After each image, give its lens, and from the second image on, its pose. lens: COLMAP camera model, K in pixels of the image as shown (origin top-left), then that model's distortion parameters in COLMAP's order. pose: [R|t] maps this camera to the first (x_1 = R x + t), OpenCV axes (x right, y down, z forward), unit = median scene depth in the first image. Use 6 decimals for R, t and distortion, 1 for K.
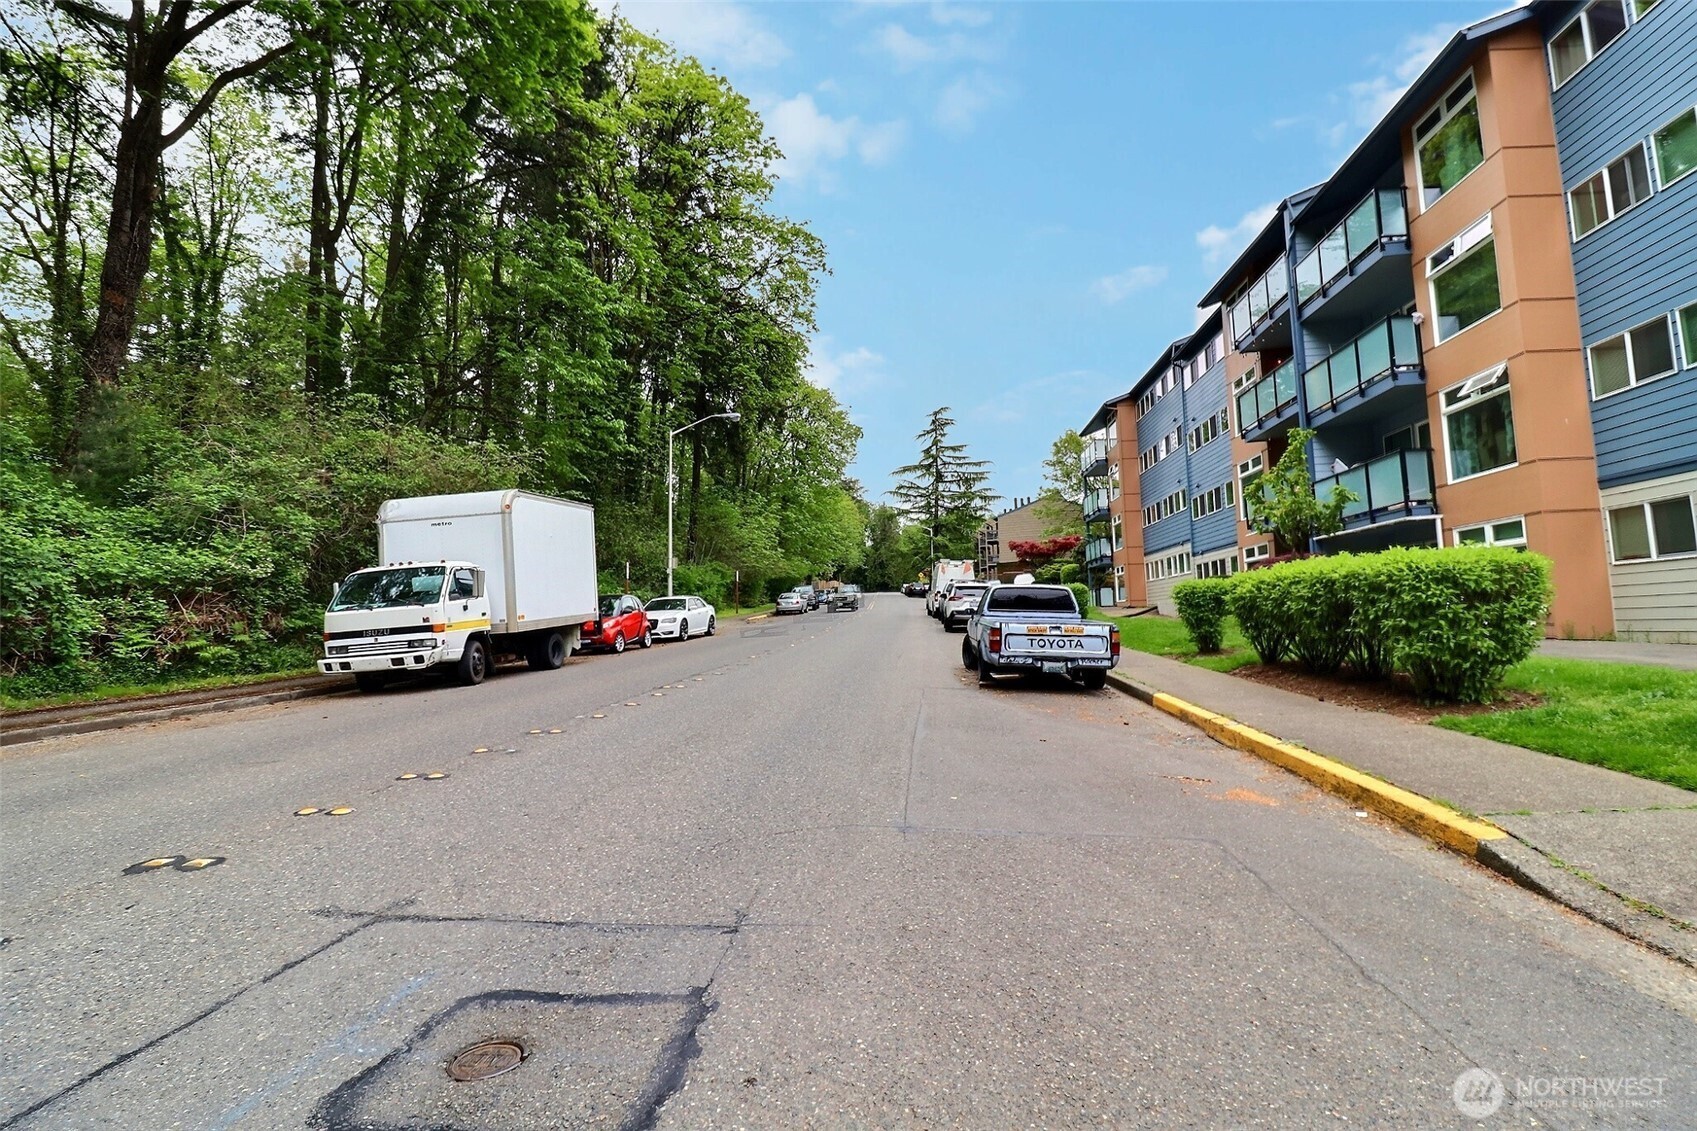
lens RADIAL K [[790.5, 0, 859.8], [0, 790.5, 546.1], [0, 0, 1]] dist [0.002423, -0.015164]
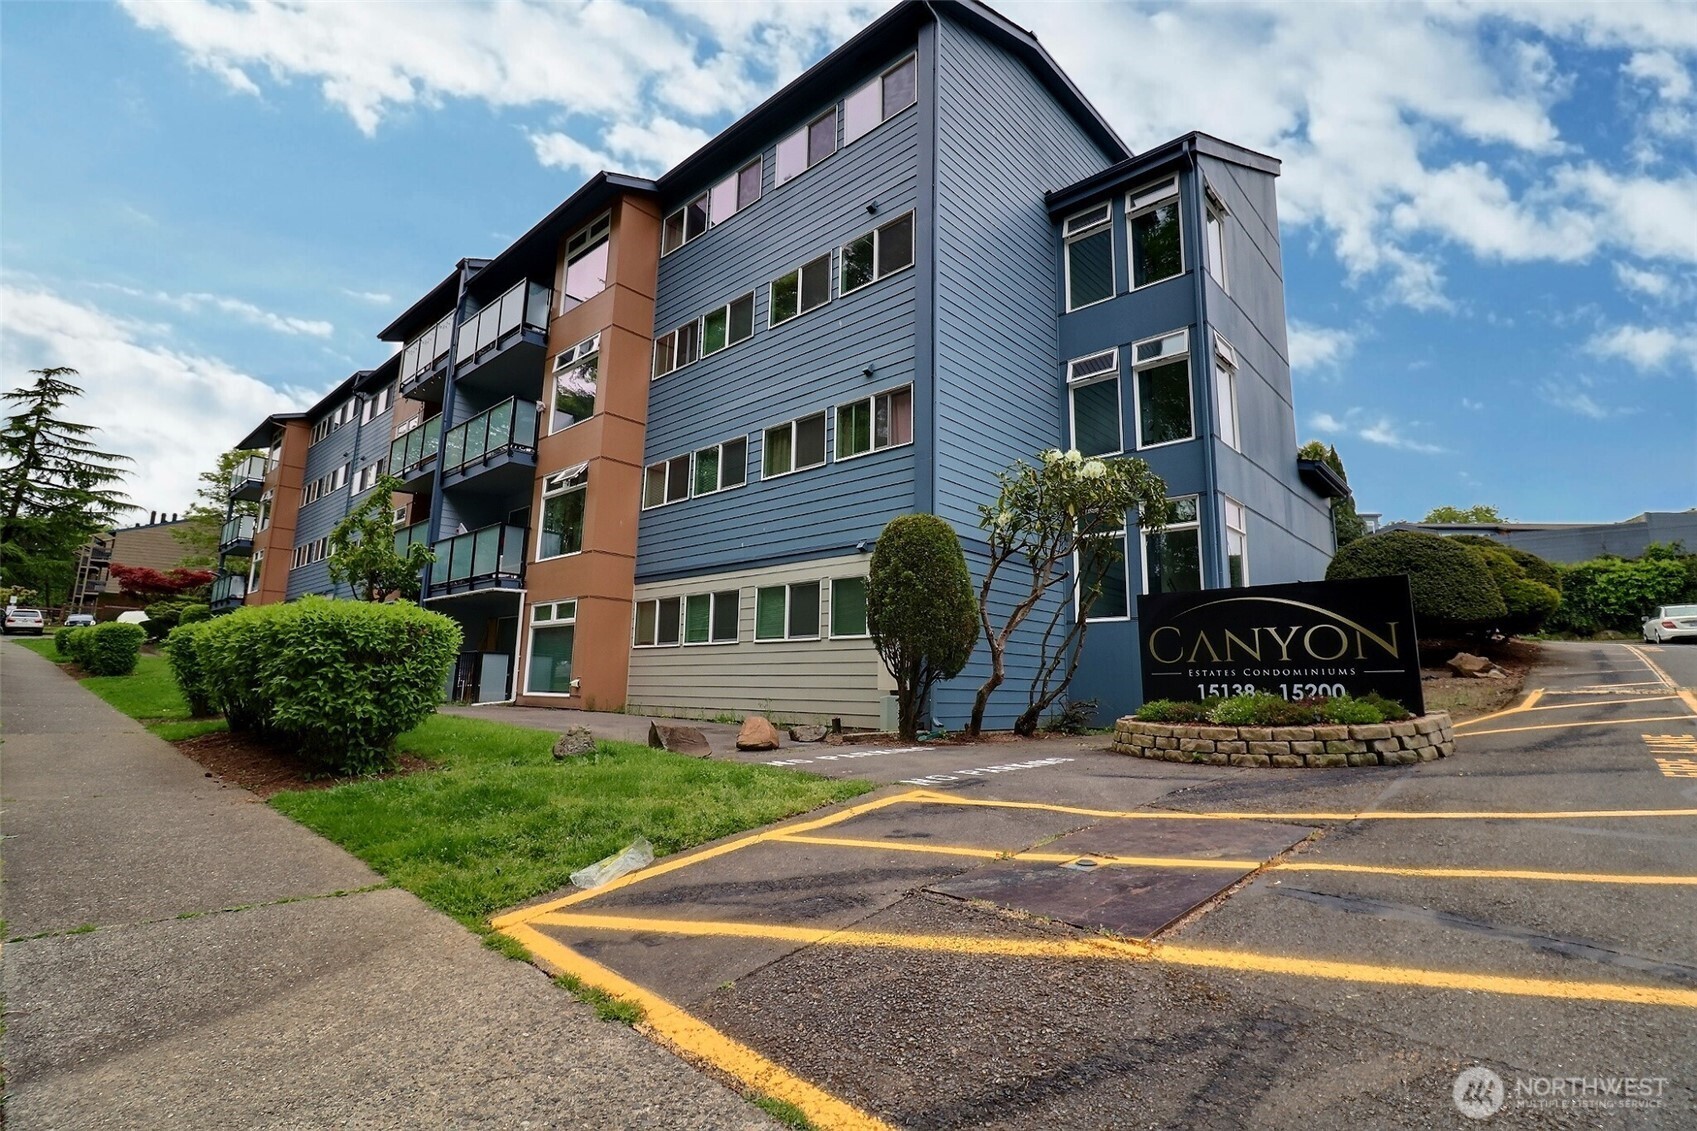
lens RADIAL K [[790.5, 0, 859.8], [0, 790.5, 546.1], [0, 0, 1]] dist [0.002423, -0.015164]
pose [[0.596018, 0.181310, 0.782234, 0.146260], [-0.114762, 0.983407, -0.140497, 0.000368], [-0.794728, -0.006031, 0.606936, -0.005745]]
